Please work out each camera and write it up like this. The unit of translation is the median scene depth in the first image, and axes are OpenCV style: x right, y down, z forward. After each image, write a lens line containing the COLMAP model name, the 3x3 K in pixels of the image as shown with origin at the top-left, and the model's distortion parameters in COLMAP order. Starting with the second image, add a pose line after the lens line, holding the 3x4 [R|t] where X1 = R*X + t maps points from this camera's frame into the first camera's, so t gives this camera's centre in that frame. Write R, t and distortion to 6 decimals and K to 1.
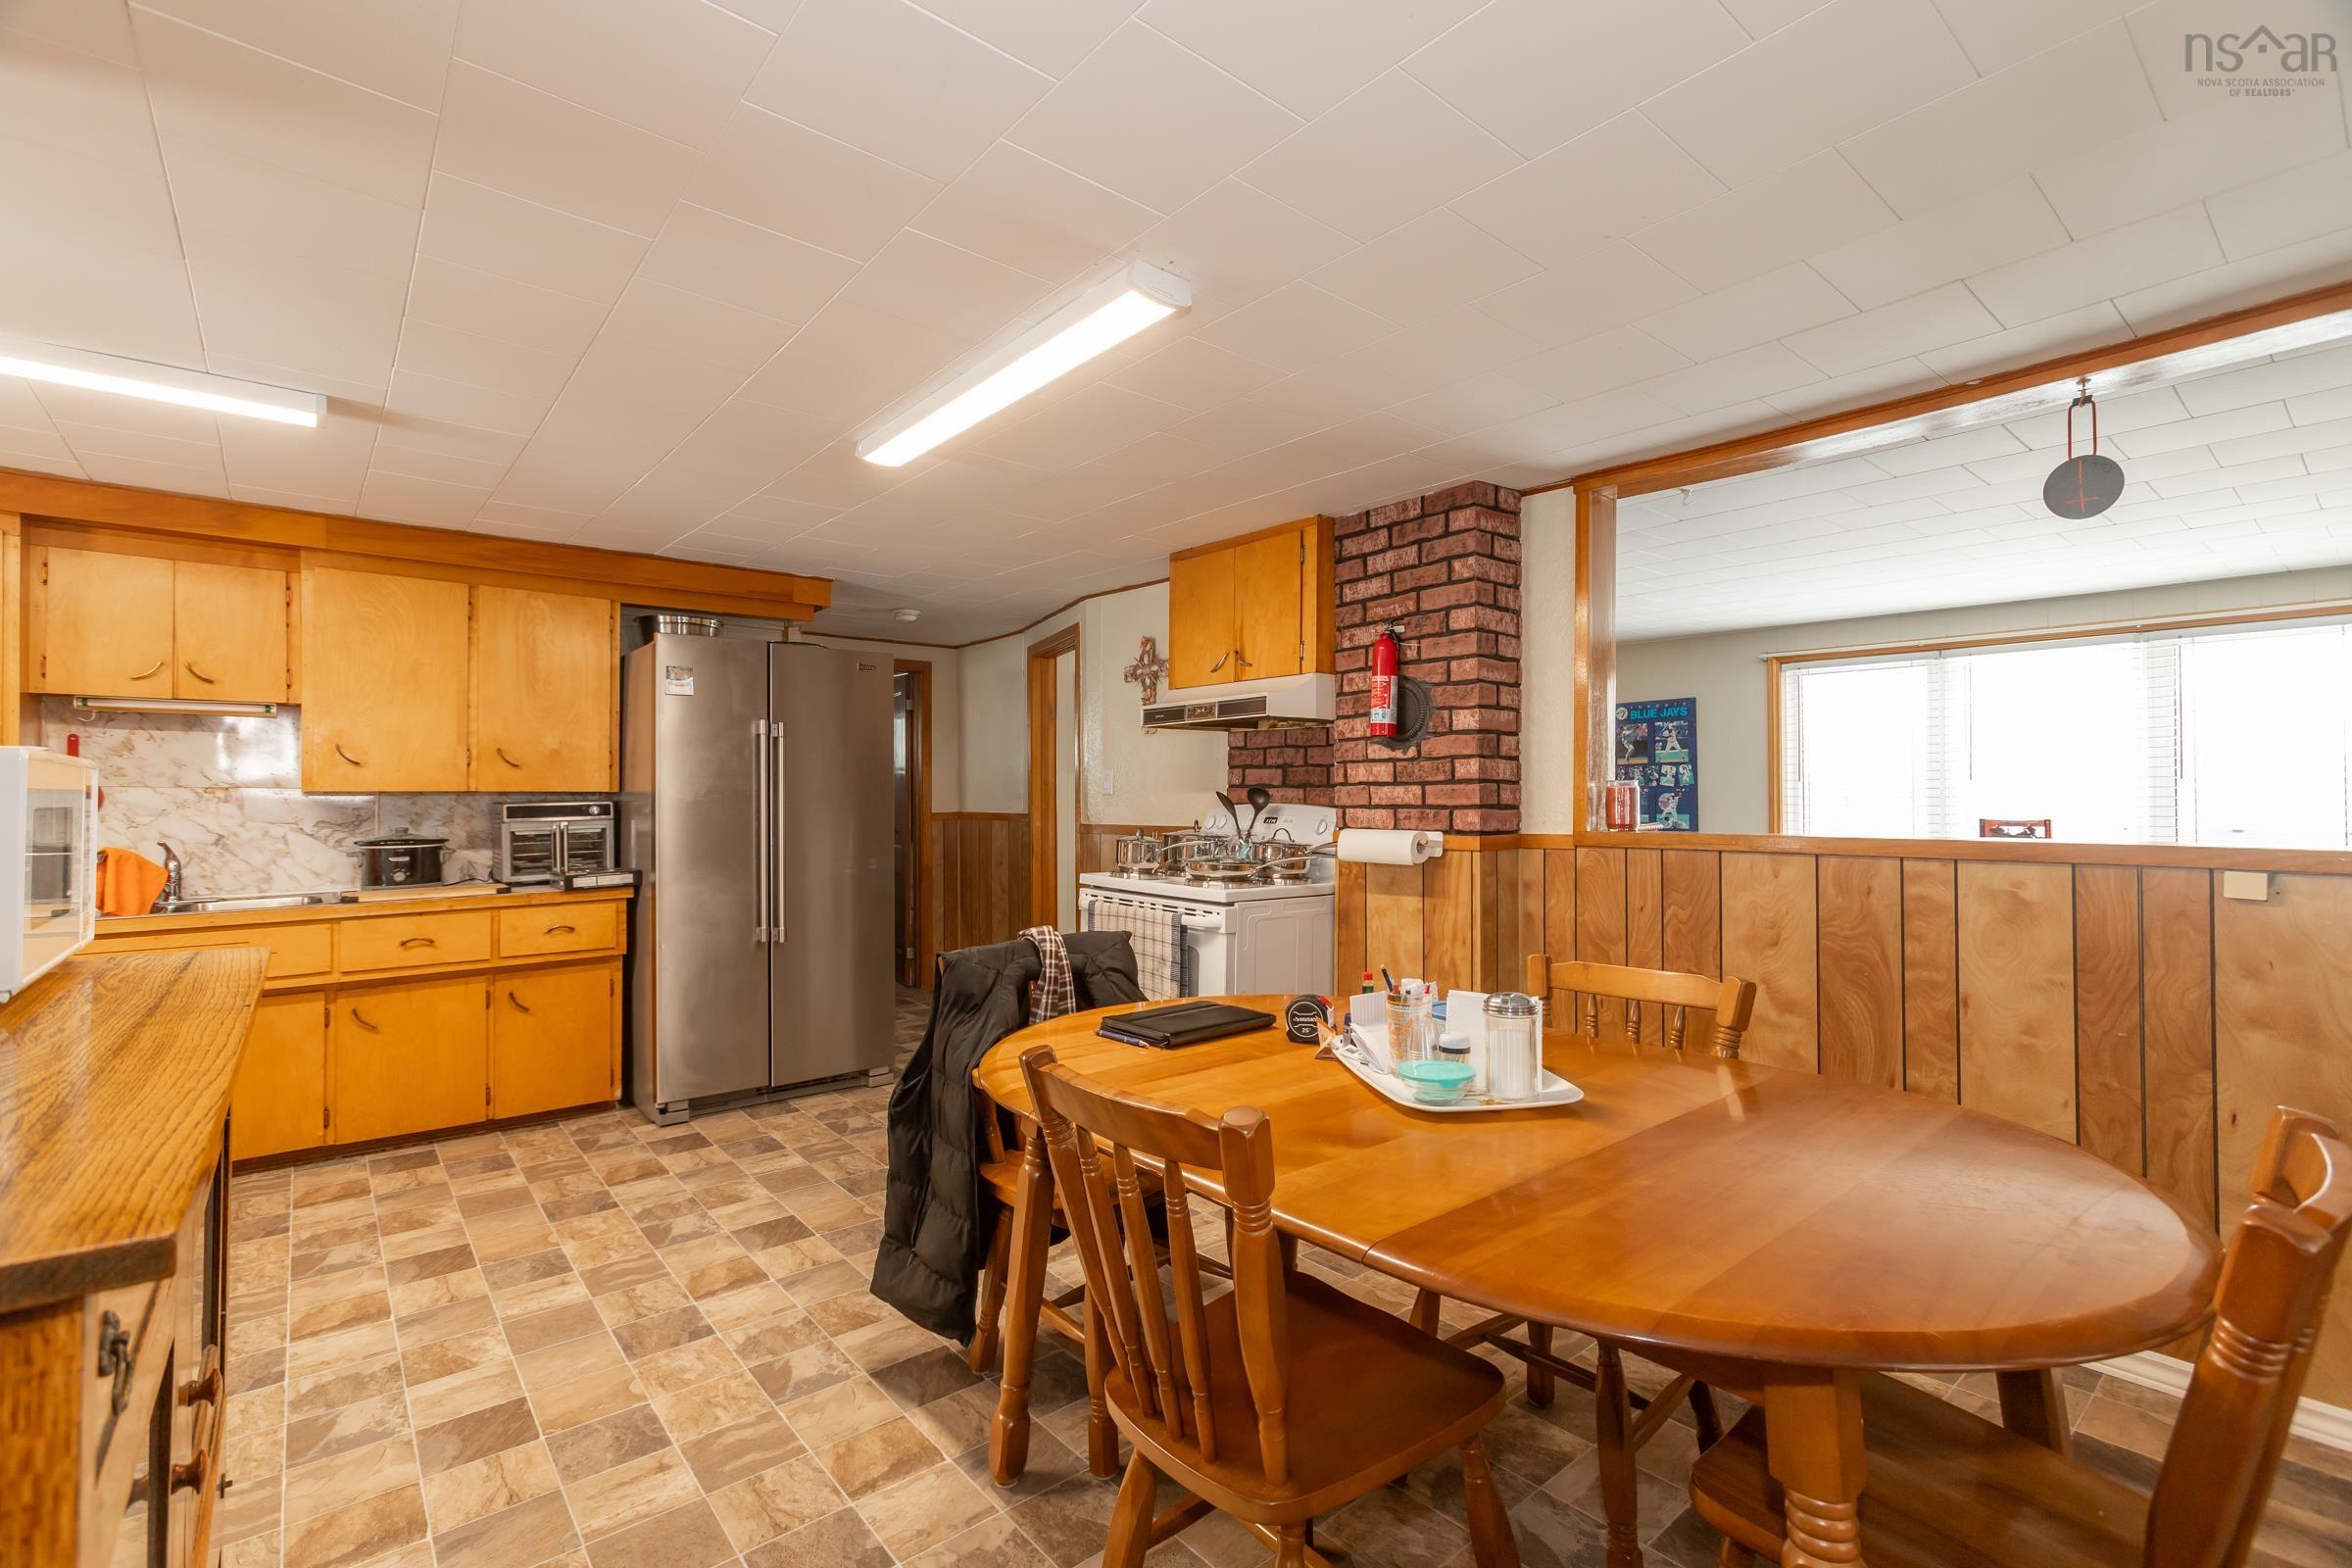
lens RADIAL K [[1044.4, 0, 1173.2], [0, 1044.4, 782.9], [0, 0, 1]] dist [-0.020506, 0.014224]
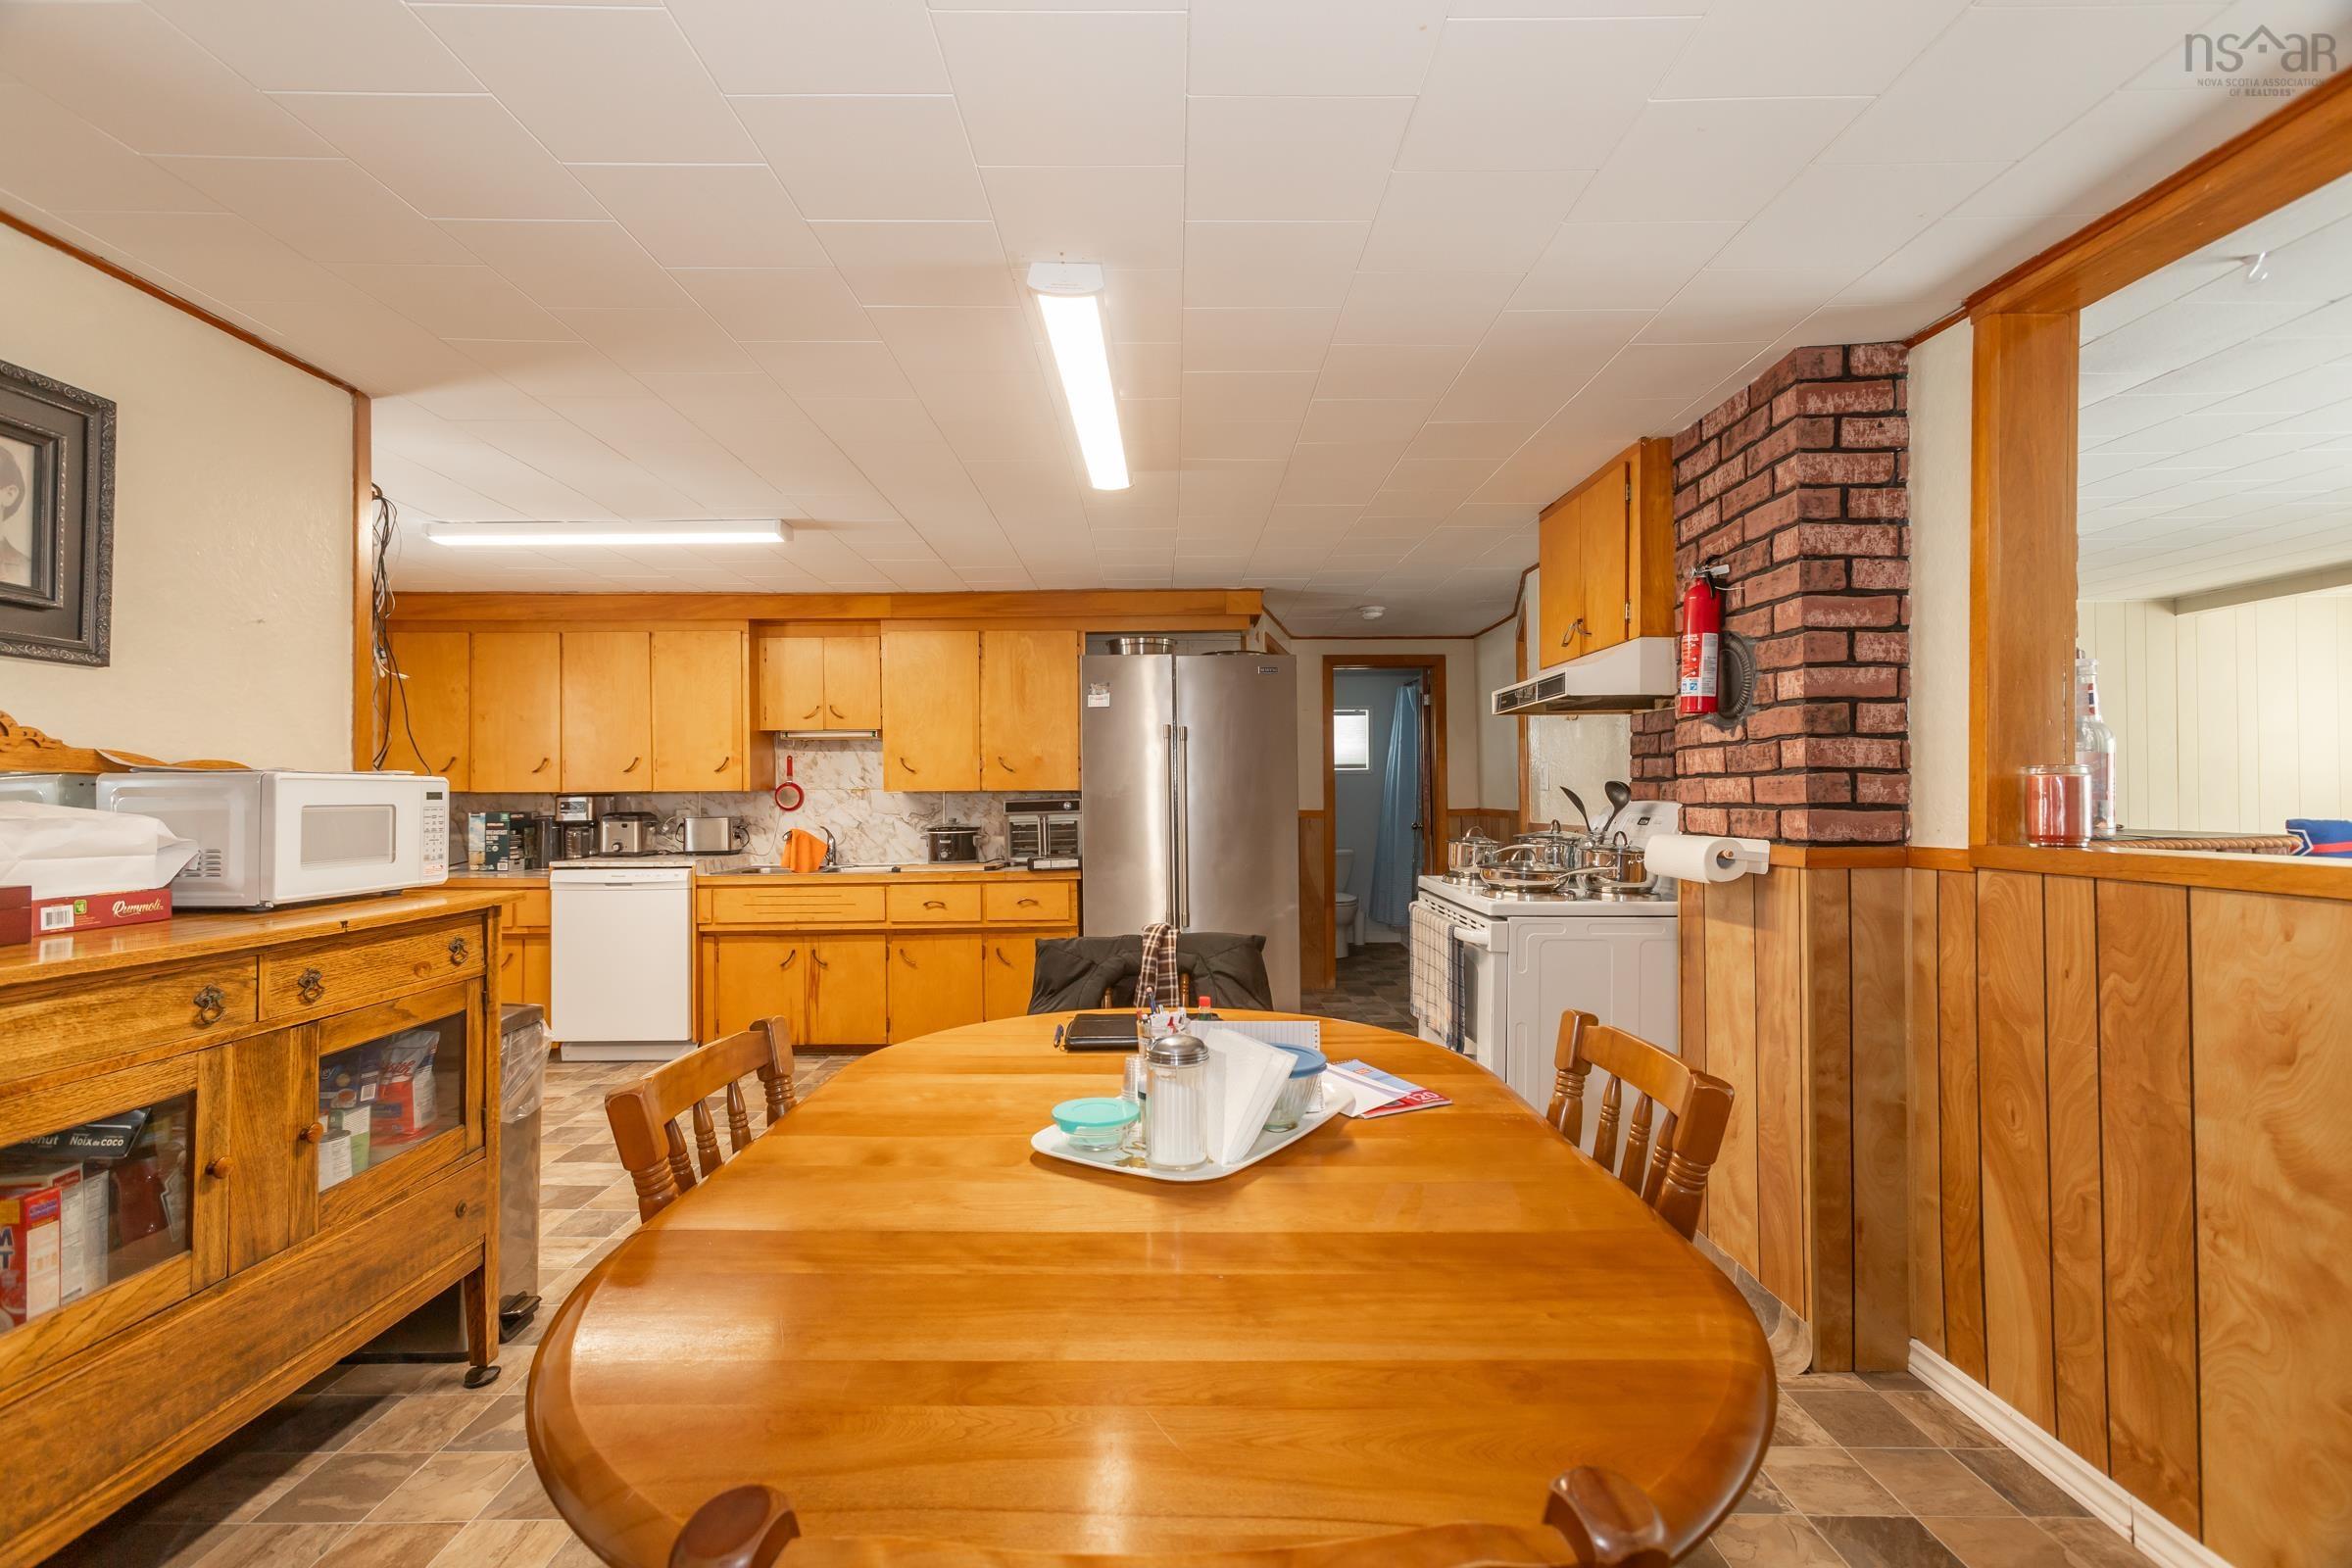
lens RADIAL K [[1044.4, 0, 1168.1], [0, 1044.4, 781.5], [0, 0, 1]] dist [-0.020506, 0.014224]
pose [[0.766619, -0.010621, -0.642015, 0.386257], [0.012660, 0.999919, -0.001425, 0.001378], [0.641978, -0.007035, 0.766691, 0.166587]]
